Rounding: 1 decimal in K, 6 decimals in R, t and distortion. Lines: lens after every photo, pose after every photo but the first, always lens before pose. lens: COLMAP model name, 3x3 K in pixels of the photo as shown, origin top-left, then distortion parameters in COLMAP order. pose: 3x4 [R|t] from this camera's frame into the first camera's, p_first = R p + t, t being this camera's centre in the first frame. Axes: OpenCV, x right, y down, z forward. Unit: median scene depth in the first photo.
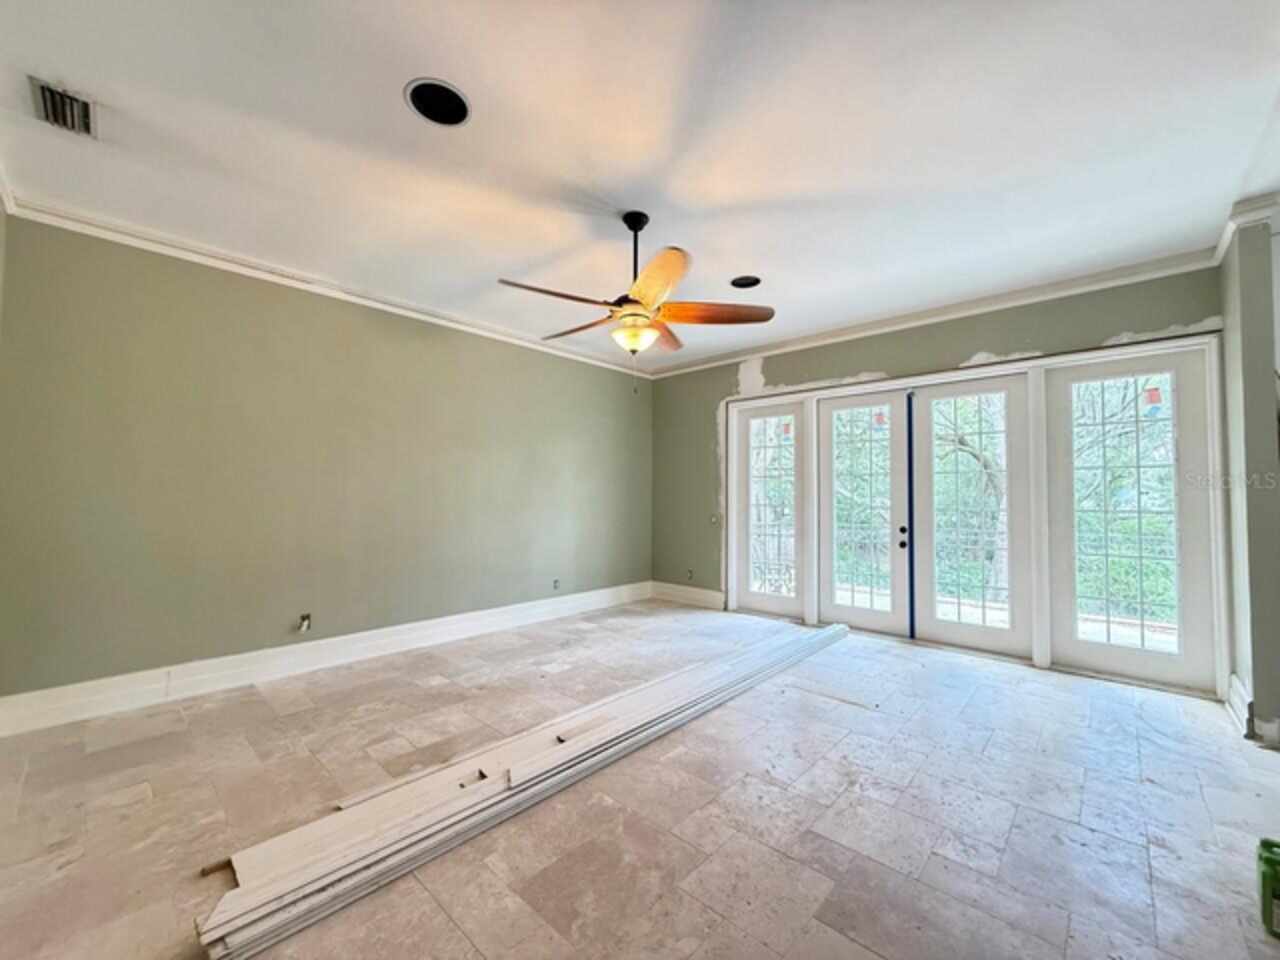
lens RADIAL K [[509.5, 0, 643.0], [0, 509.5, 480.7], [0, 0, 1]] dist [-0.002762, -0.000040]
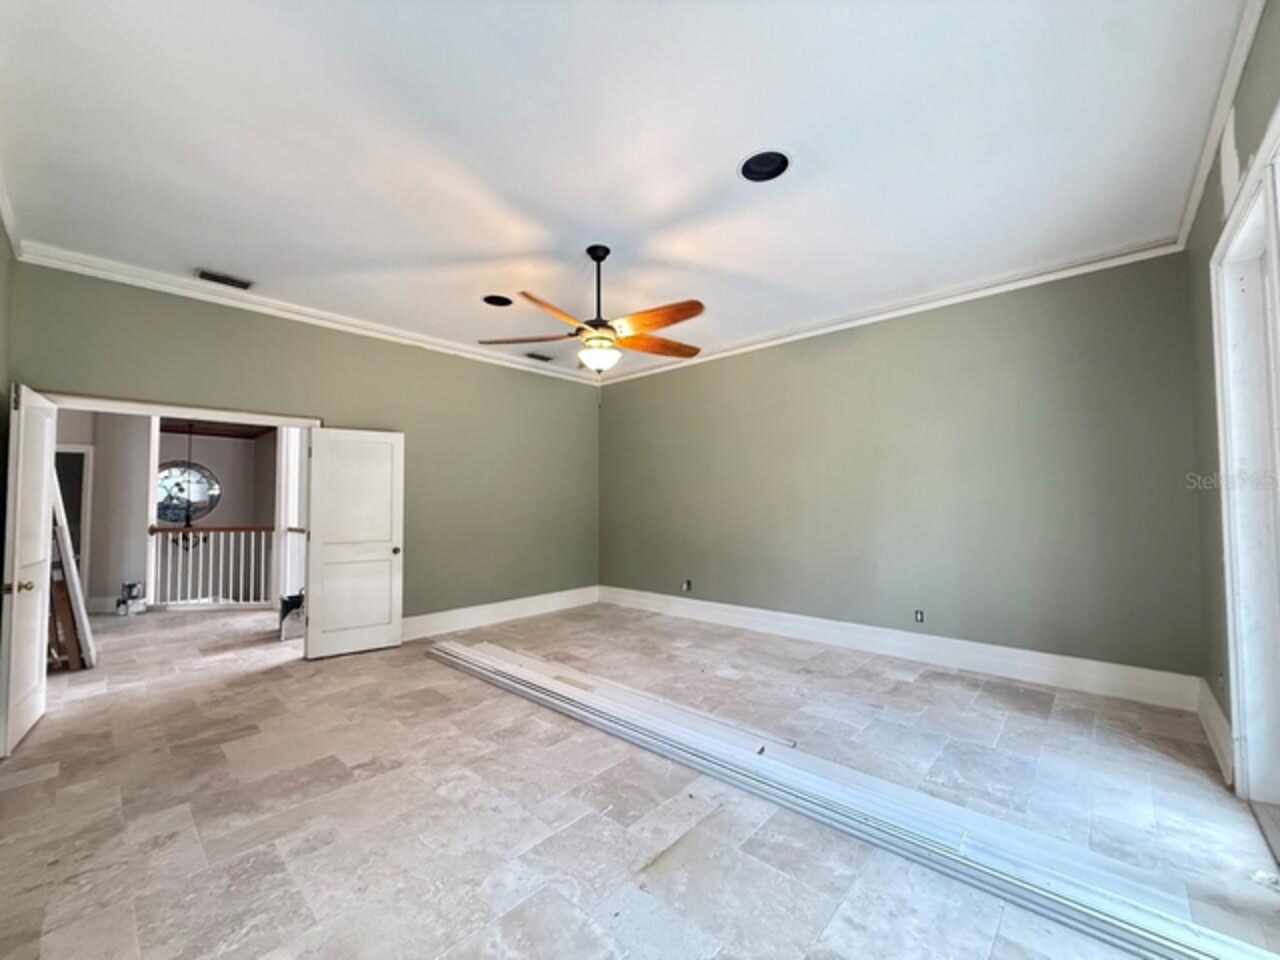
lens RADIAL K [[509.5, 0, 643.7], [0, 509.5, 482.9], [0, 0, 1]] dist [-0.002762, -0.000040]
pose [[0.001621, -0.039264, -0.999228, 1.003875], [0.040897, 0.998396, -0.039165, 0.028206], [0.999162, -0.040802, 0.003224, 0.997585]]
